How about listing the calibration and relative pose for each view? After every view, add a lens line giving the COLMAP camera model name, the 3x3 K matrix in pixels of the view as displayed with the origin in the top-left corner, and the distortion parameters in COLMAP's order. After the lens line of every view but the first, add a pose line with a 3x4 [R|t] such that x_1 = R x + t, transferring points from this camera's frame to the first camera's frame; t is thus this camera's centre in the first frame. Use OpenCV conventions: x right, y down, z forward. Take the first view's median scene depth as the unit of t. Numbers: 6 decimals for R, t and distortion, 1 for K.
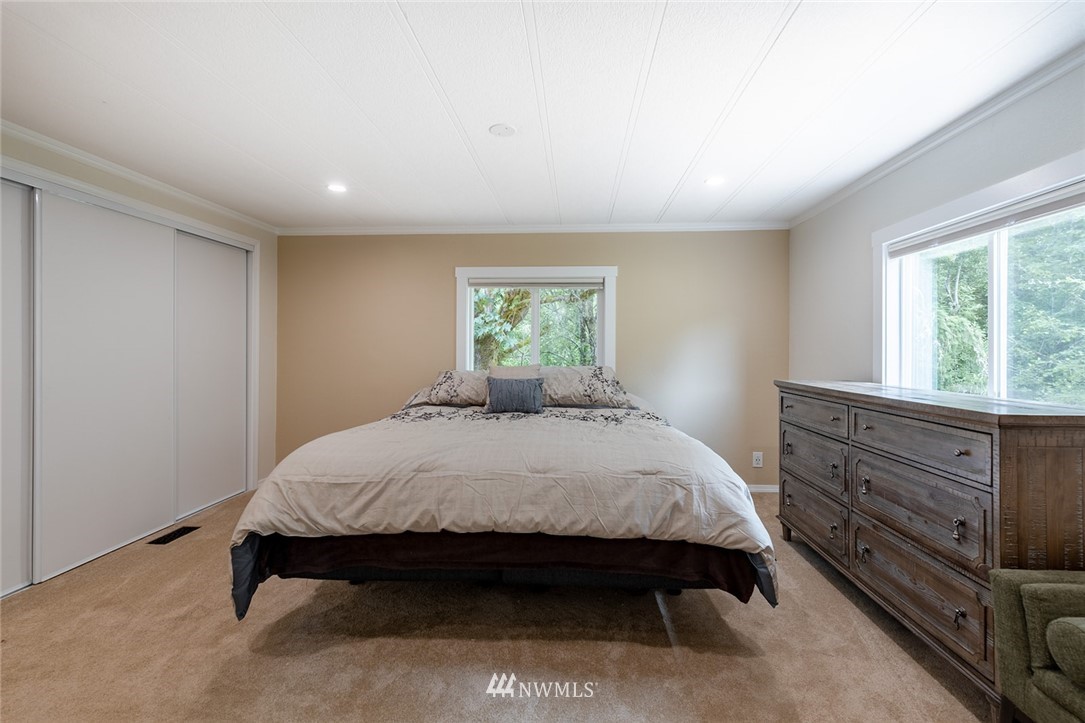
lens RADIAL K [[470.1, 0, 544.8], [0, 470.1, 354.6], [0, 0, 1]] dist [-0.005561, 0.000182]
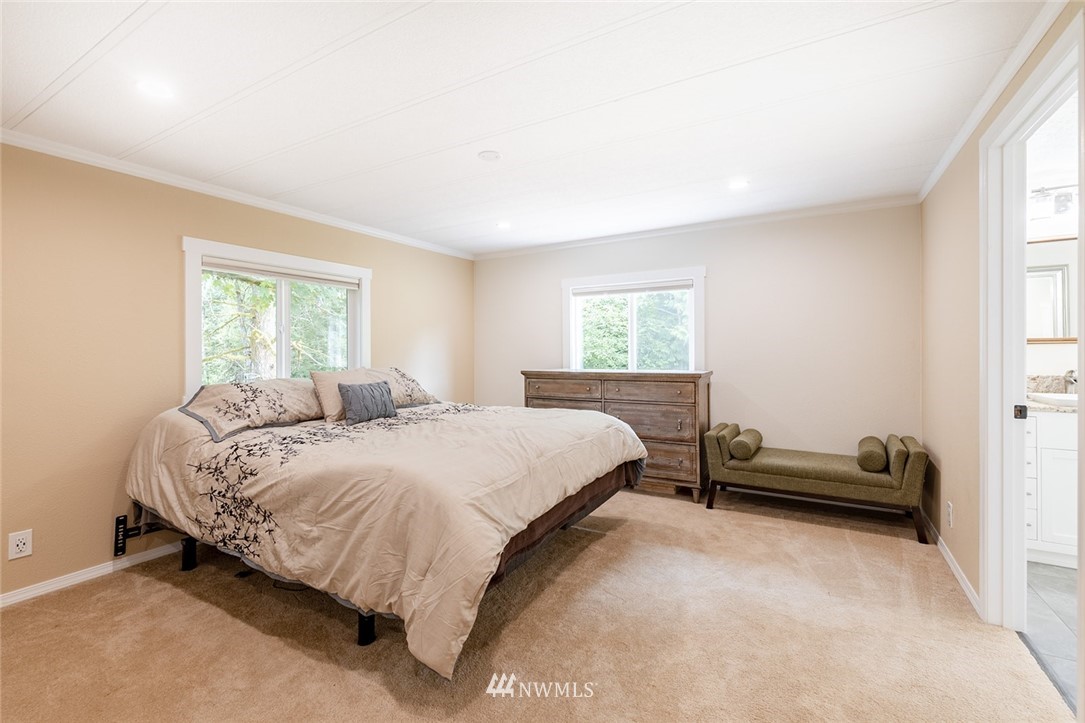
lens RADIAL K [[470.1, 0, 546.1], [0, 470.1, 352.5], [0, 0, 1]] dist [-0.005561, 0.000182]
pose [[0.442929, -0.013146, 0.896460, -0.782878], [0.020305, 0.999783, 0.004629, -0.007278], [-0.896327, 0.016153, 0.443100, 0.286320]]
